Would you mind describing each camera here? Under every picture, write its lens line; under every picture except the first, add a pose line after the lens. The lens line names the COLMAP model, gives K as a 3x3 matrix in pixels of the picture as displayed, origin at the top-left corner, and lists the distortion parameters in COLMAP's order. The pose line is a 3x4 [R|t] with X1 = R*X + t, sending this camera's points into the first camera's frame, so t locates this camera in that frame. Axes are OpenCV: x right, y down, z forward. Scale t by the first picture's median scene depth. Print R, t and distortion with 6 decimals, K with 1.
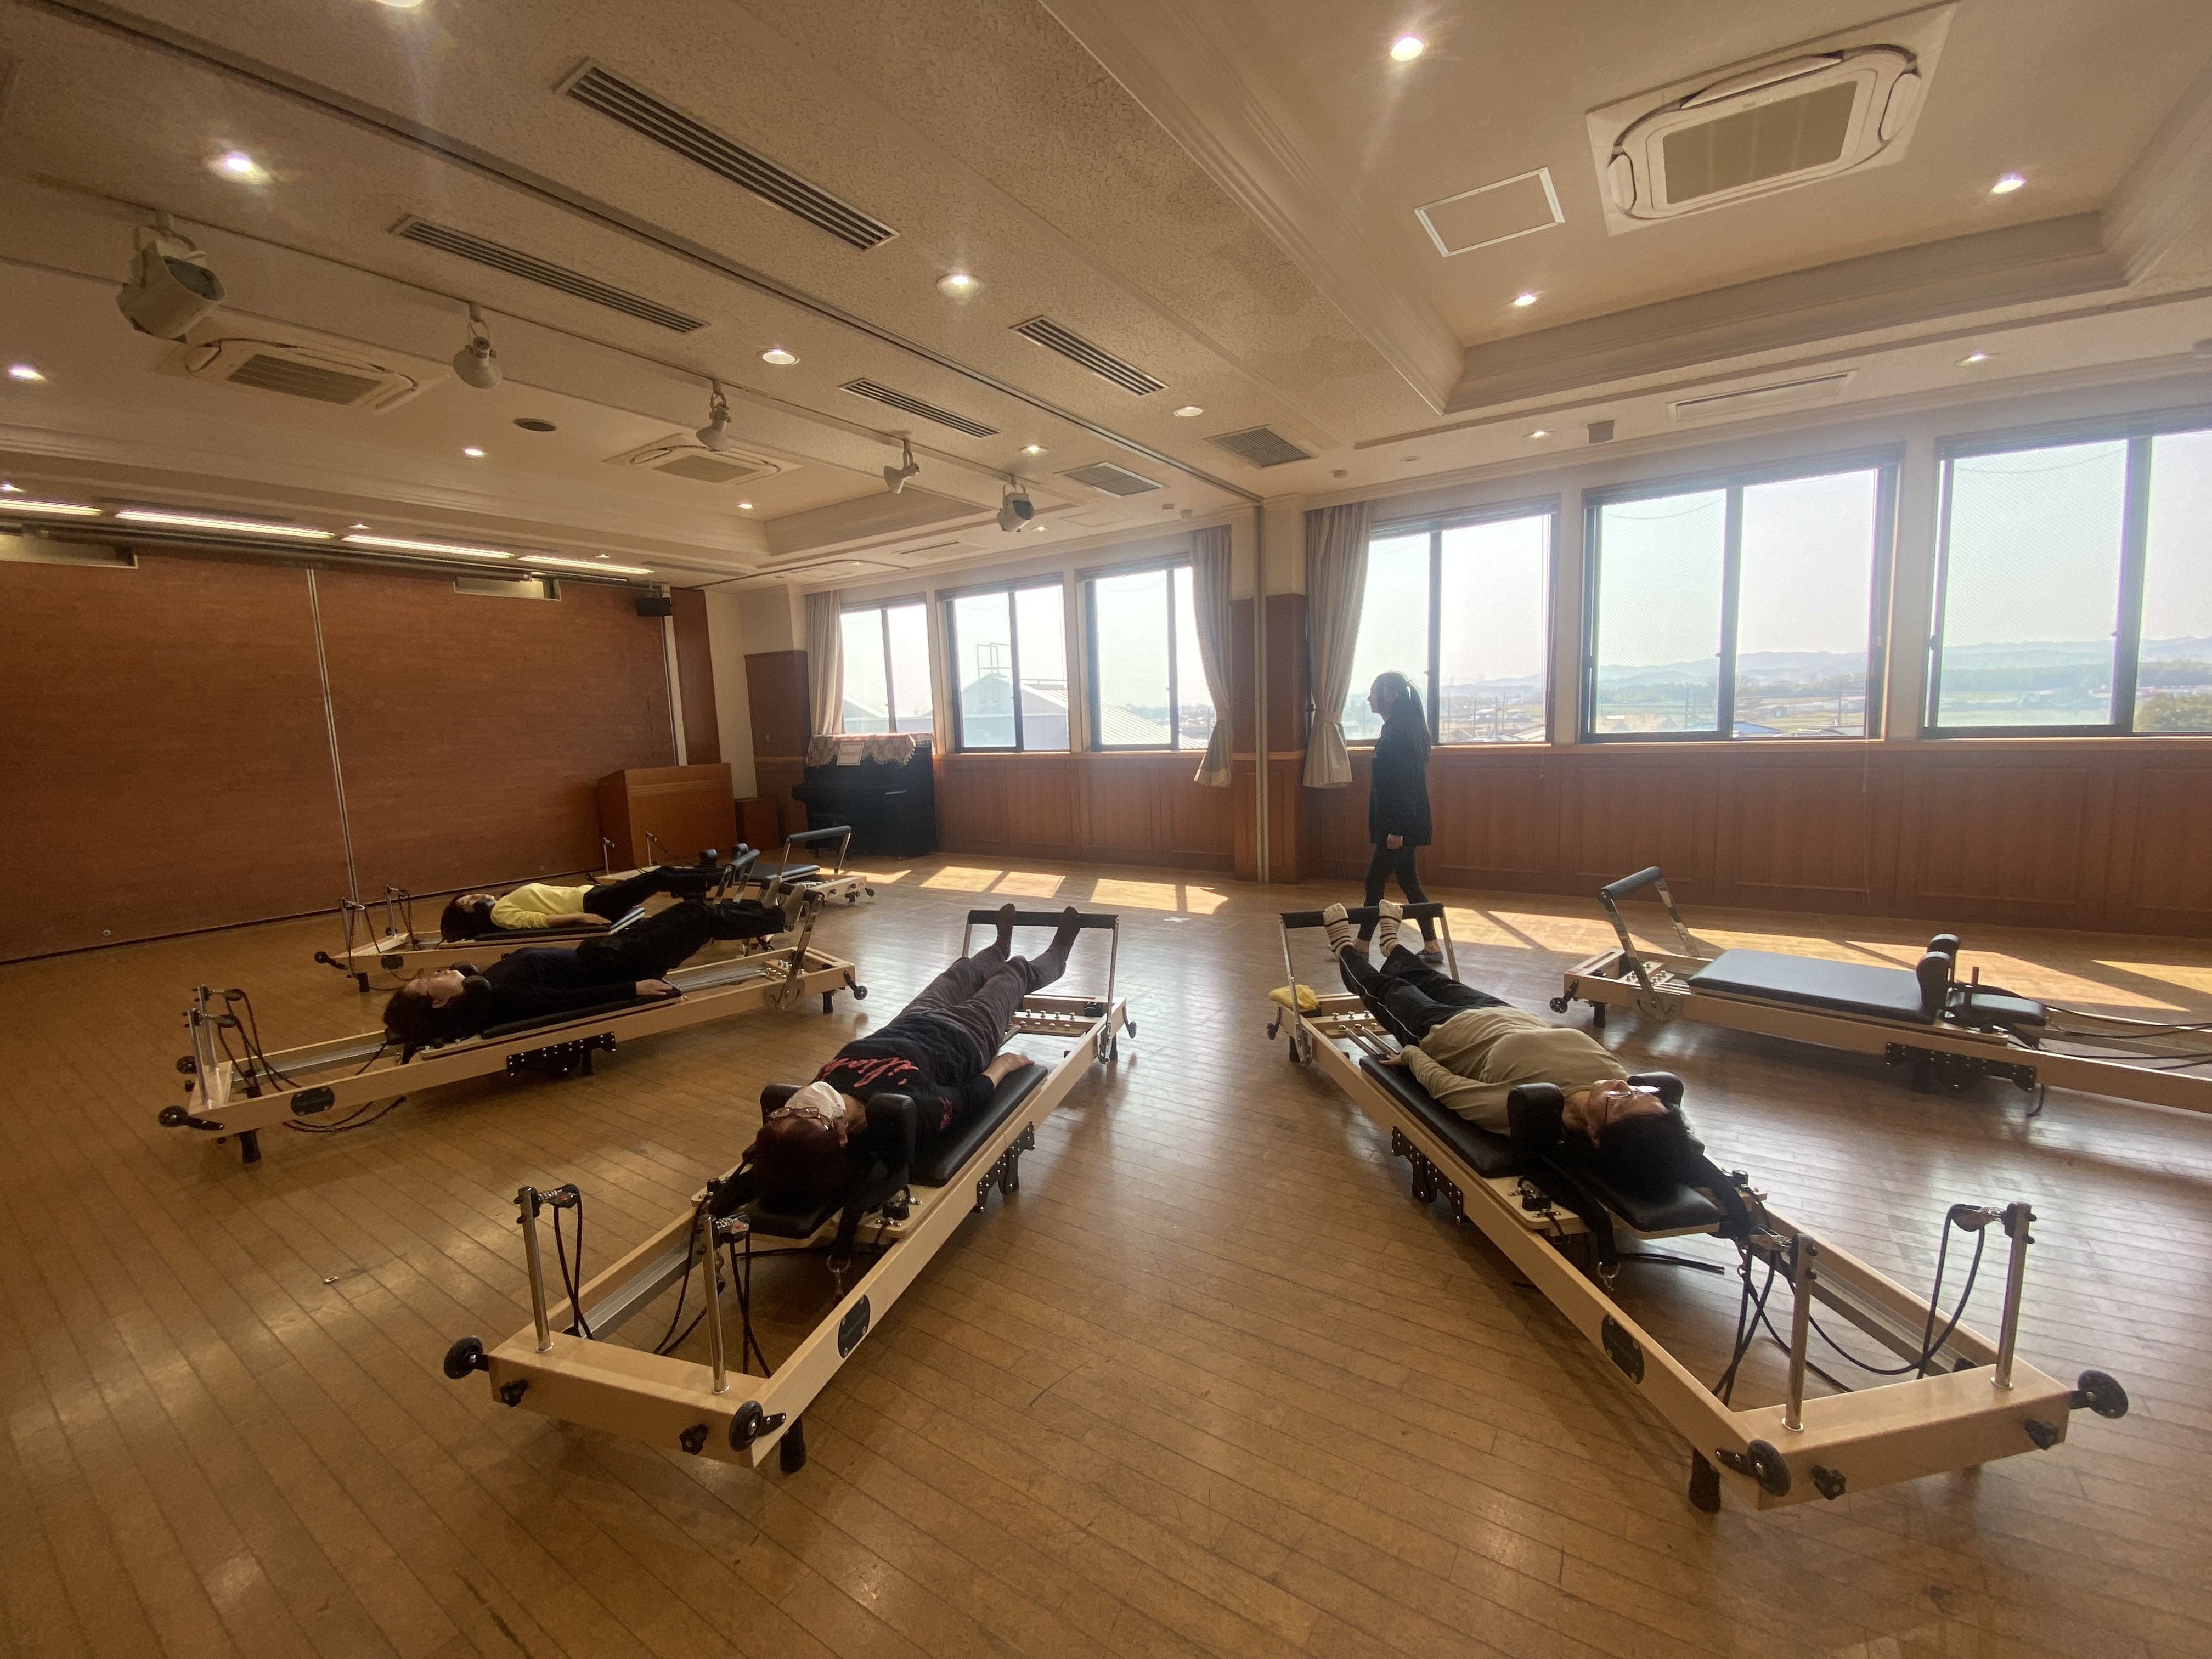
lens RADIAL K [[906.7, 0, 1107.4], [0, 906.7, 840.5], [0, 0, 1]] dist [0.013203, -0.000312]
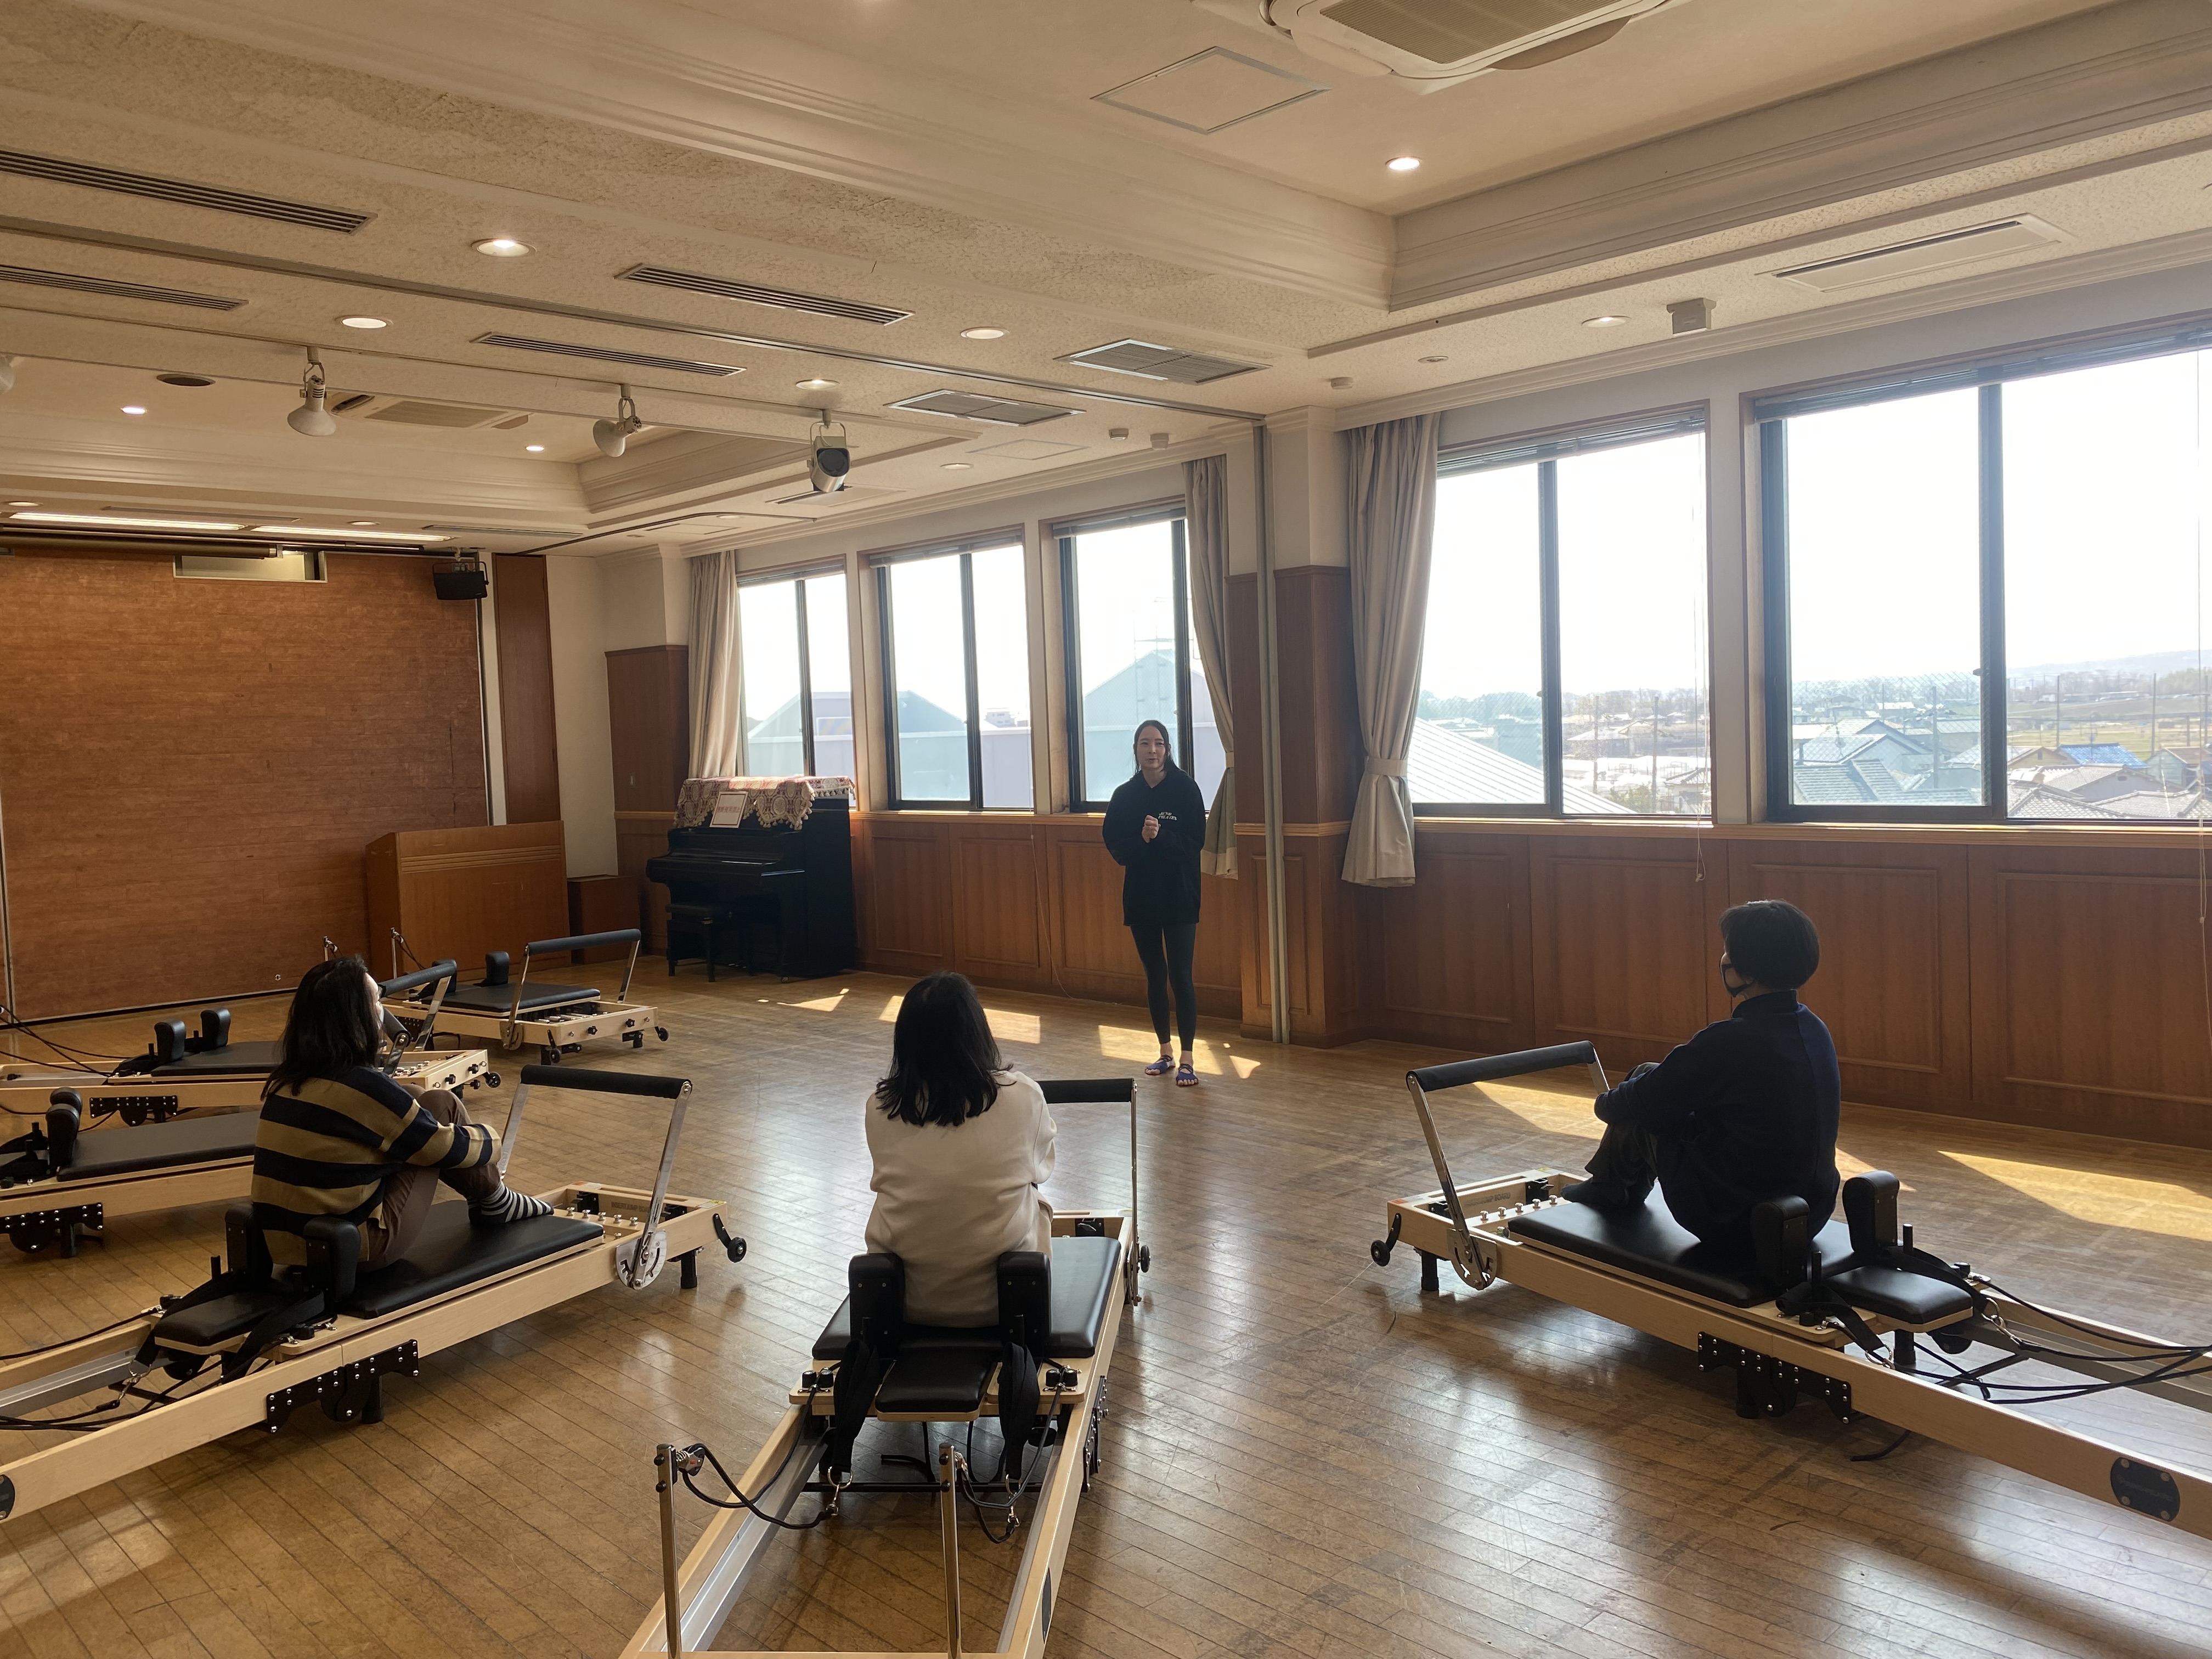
lens RADIAL K [[1708.5, 0, 1106.0], [0, 1708.5, 829.5], [0, 0, 1]] dist [0.029657, 0.005000]
pose [[0.975043, 0.013543, -0.221603, 0.275551], [-0.028379, 0.997553, -0.063898, -0.015614], [0.220196, 0.068592, 0.973041, -0.113394]]
